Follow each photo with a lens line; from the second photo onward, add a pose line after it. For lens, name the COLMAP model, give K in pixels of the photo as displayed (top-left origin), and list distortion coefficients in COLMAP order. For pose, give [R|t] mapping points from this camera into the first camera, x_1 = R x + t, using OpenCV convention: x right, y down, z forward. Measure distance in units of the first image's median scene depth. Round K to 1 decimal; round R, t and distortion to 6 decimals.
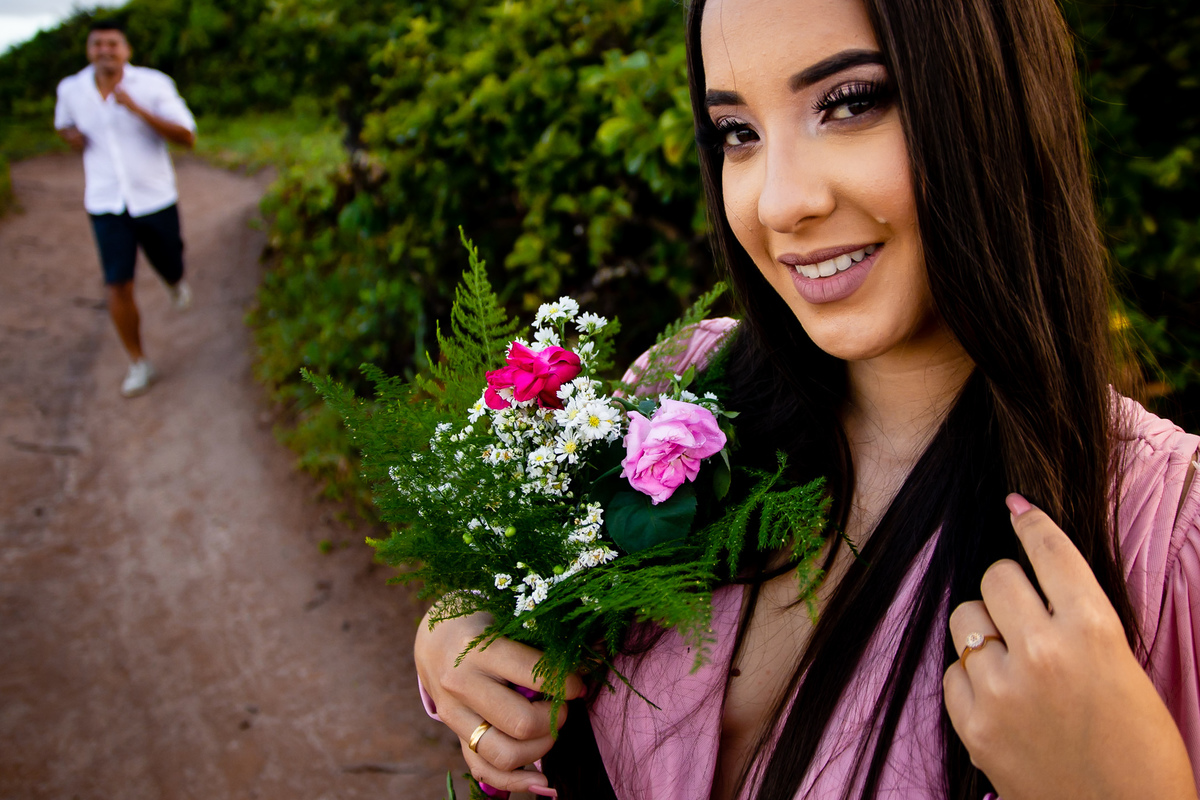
lens RADIAL K [[984.3, 0, 602.2], [0, 984.3, 329.9], [0, 0, 1]] dist [-0.072350, 0.008631]
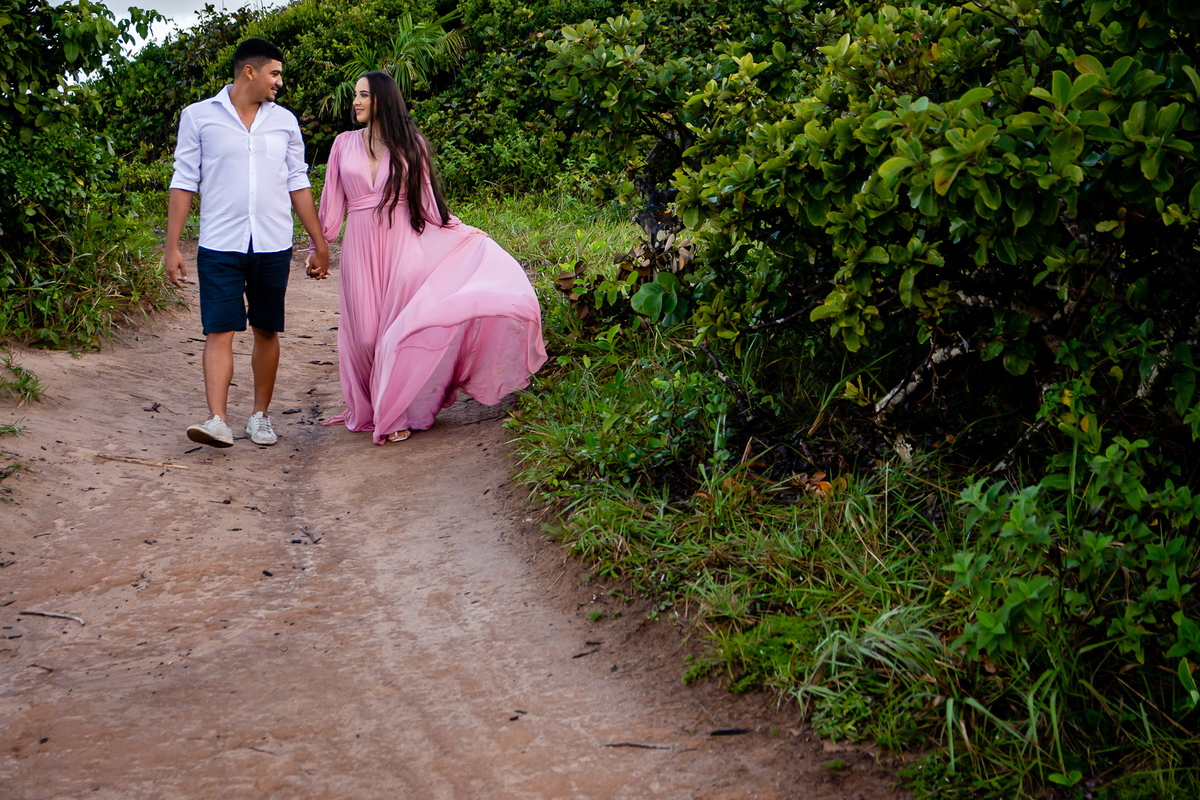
lens RADIAL K [[1888.2, 0, 600.0], [0, 1888.2, 400.0], [0, 0, 1]] dist [0.030656, -0.013899]
pose [[0.963787, 0.049812, -0.261981, 0.168486], [-0.081310, 0.990511, -0.110799, 0.207407], [0.253976, 0.128088, 0.958692, -0.698905]]
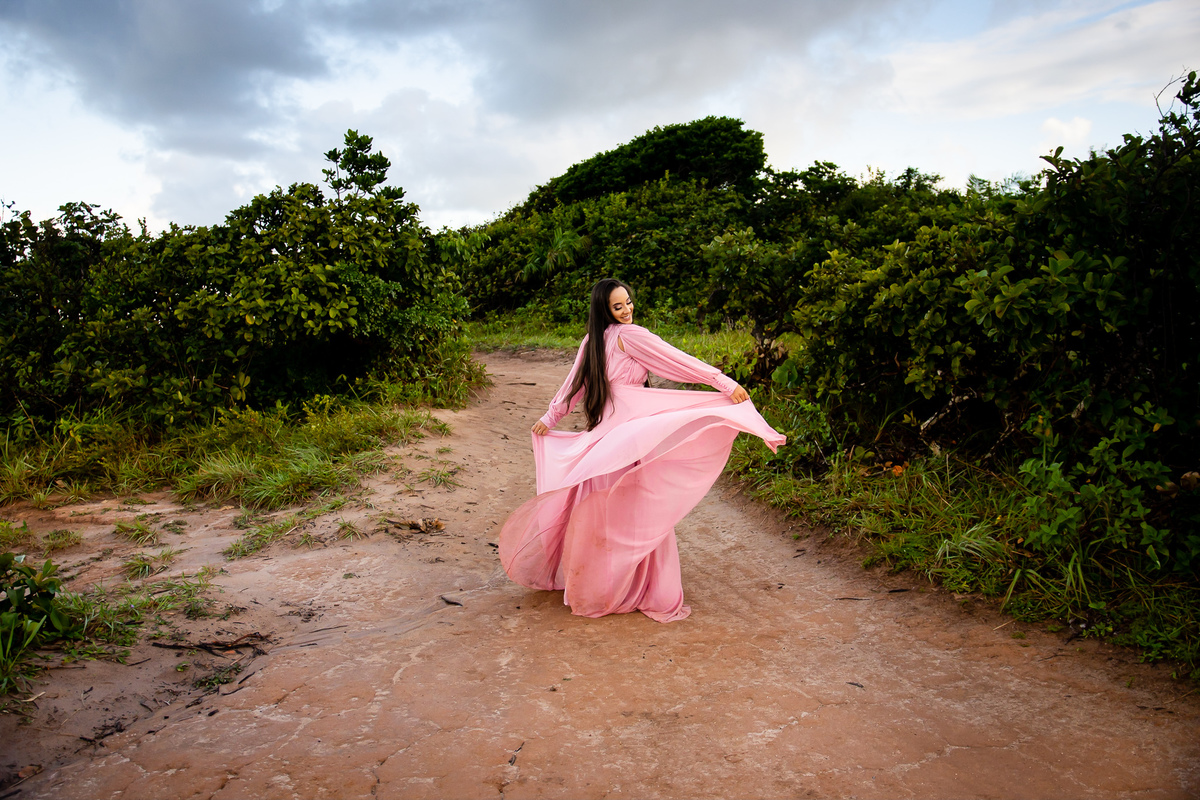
lens RADIAL K [[1021.2, 0, 599.6], [0, 1021.2, 380.9], [0, 0, 1]] dist [-0.064221, 0.014067]
pose [[0.953445, 0.011762, -0.301336, -0.062979], [-0.061067, 0.986068, -0.154729, 0.240124], [0.295318, 0.165927, 0.940880, -0.890818]]
